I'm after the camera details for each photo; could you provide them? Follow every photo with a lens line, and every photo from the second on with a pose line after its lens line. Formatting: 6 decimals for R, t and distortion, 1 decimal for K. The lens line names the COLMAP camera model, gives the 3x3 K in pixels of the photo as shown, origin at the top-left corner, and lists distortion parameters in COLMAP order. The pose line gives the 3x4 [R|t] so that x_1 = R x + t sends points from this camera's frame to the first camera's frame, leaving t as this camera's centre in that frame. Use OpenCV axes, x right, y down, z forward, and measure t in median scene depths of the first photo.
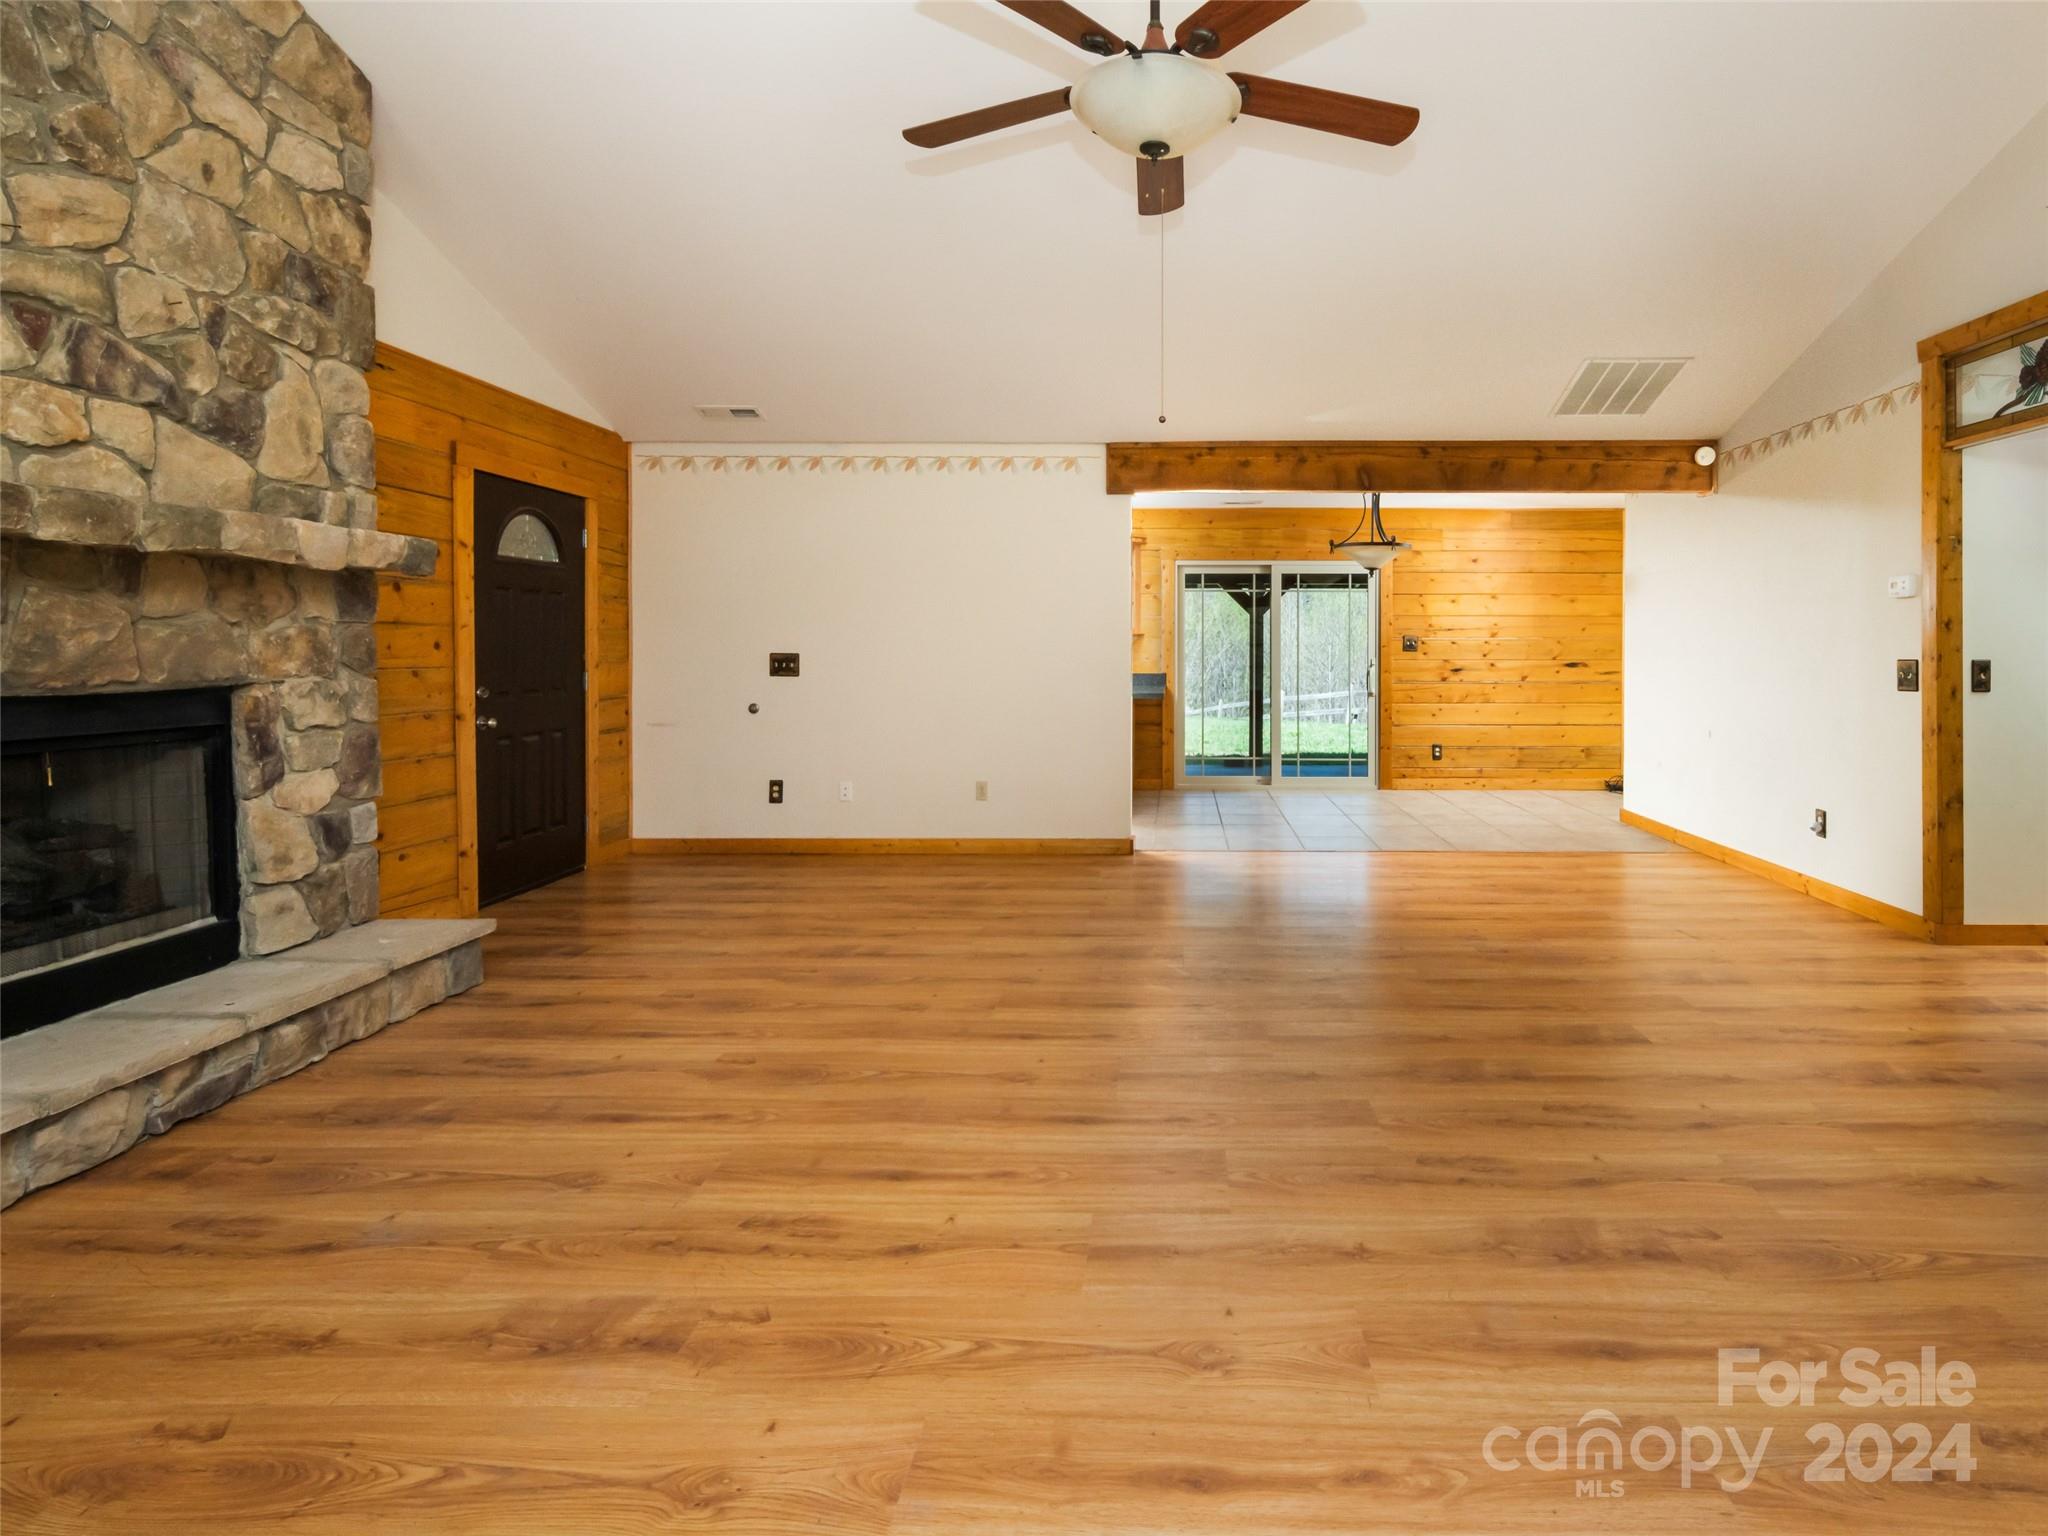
lens RADIAL K [[1012.5, 0, 1020.1], [0, 1012.5, 699.8], [0, 0, 1]] dist [0.004025, -0.001560]
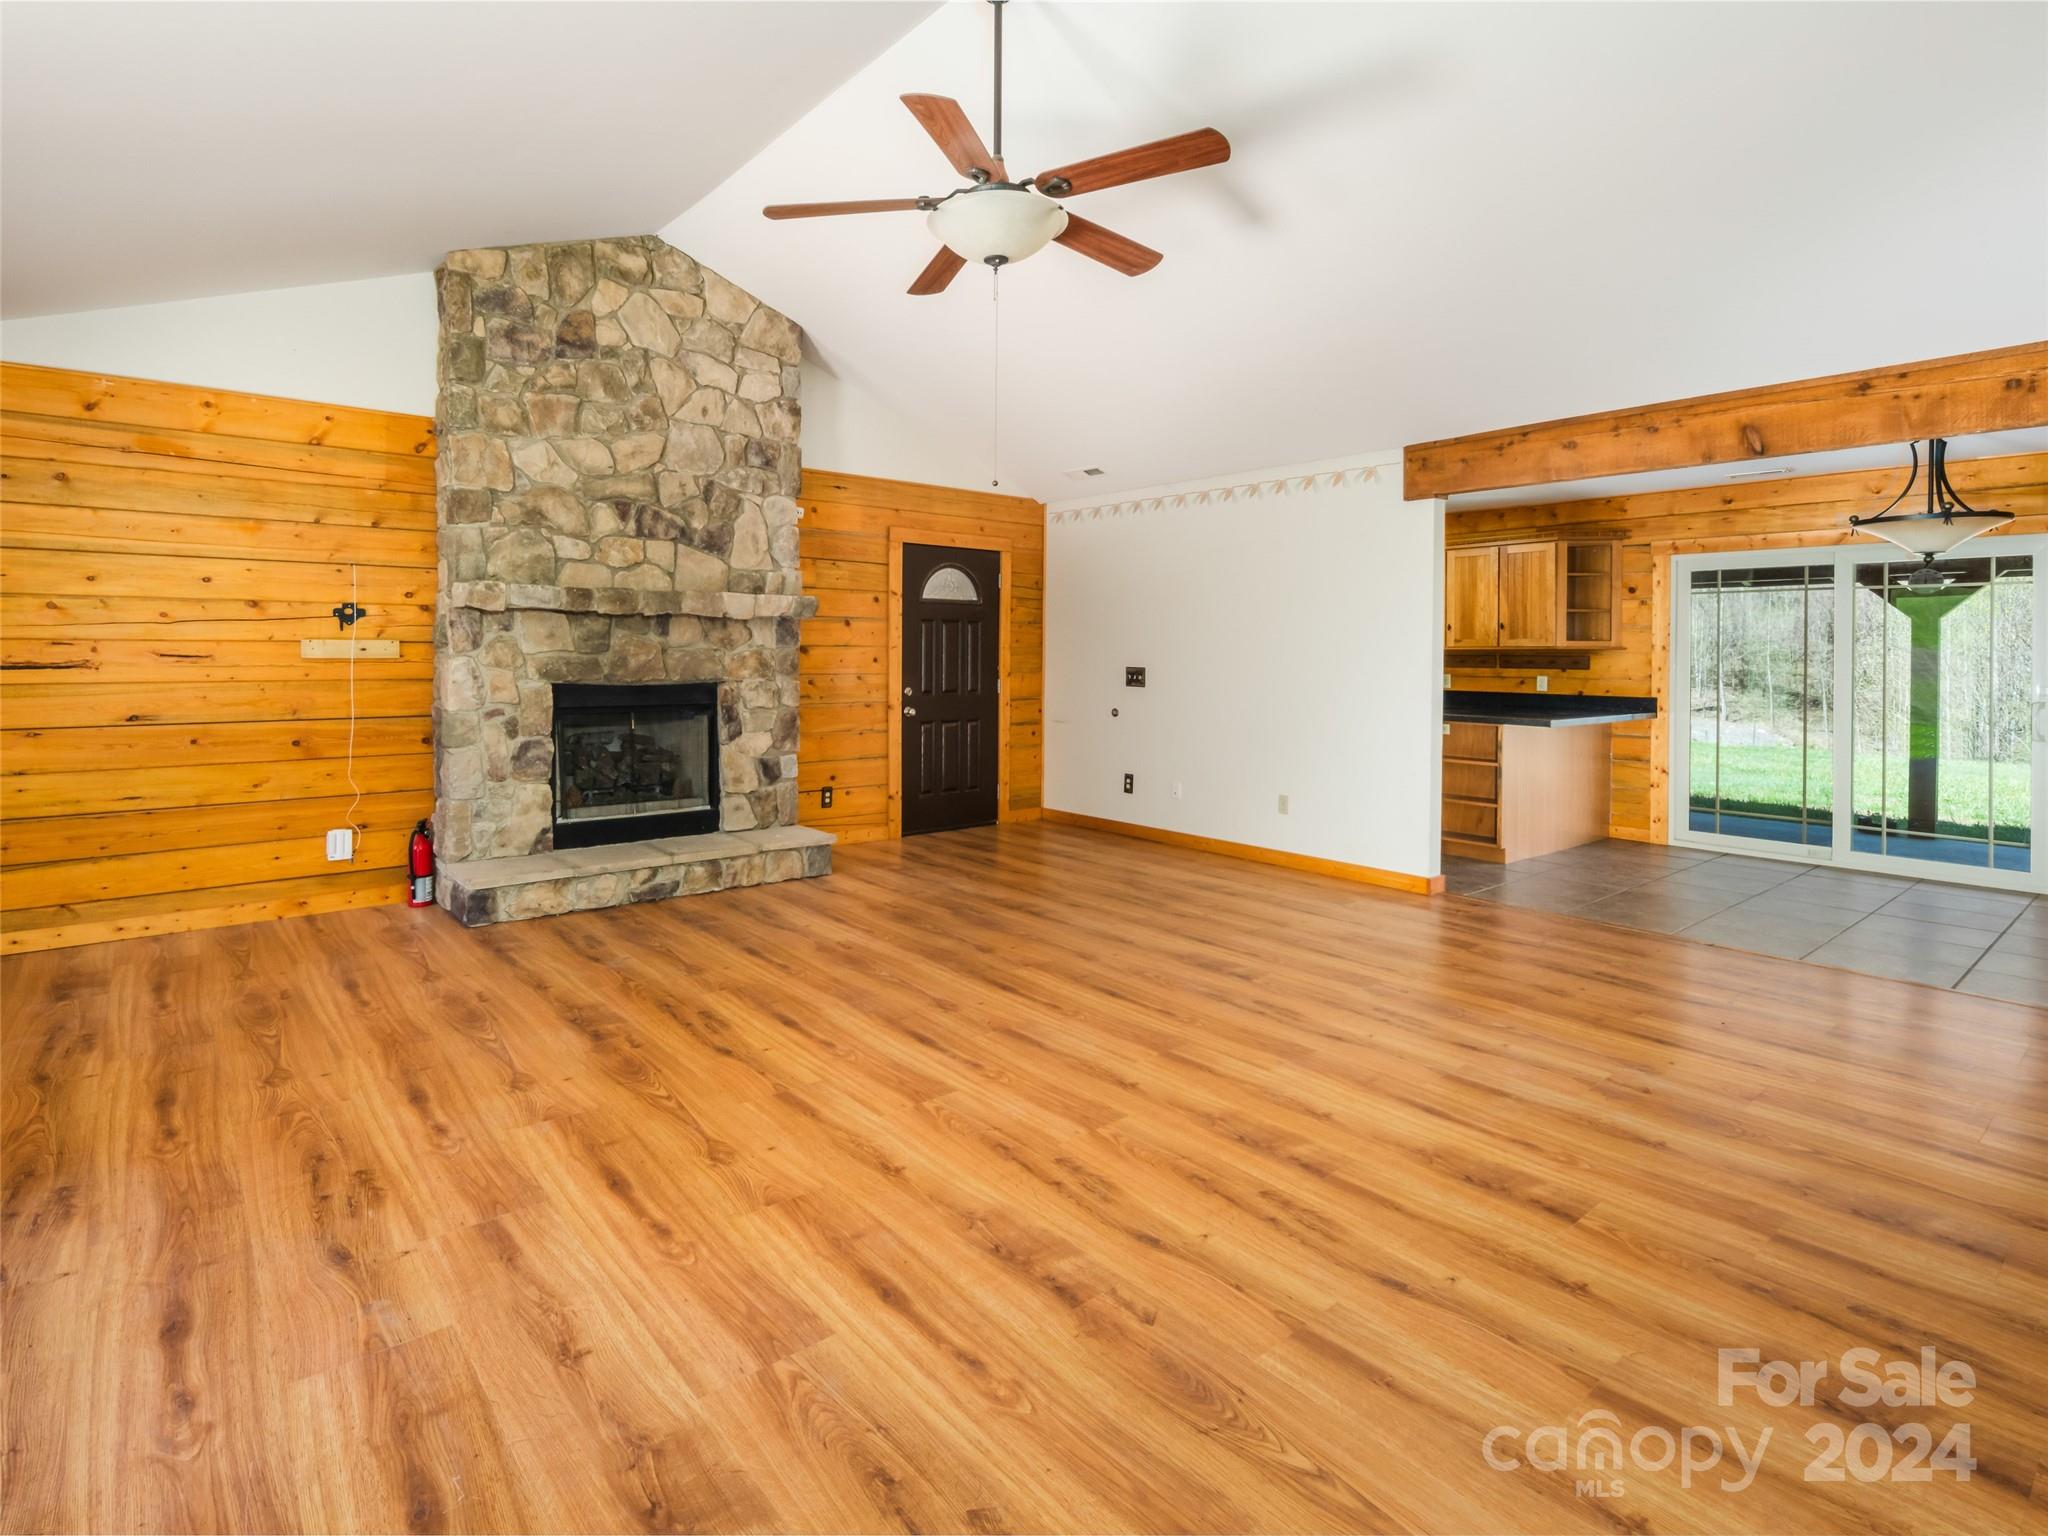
lens RADIAL K [[1012.5, 0, 1020.1], [0, 1012.5, 699.8], [0, 0, 1]] dist [0.004025, -0.001560]
pose [[0.644126, 0.040771, -0.763832, 0.951402], [-0.042751, 0.998937, 0.017269, -0.036816], [0.763724, 0.021531, 0.645184, 0.220670]]
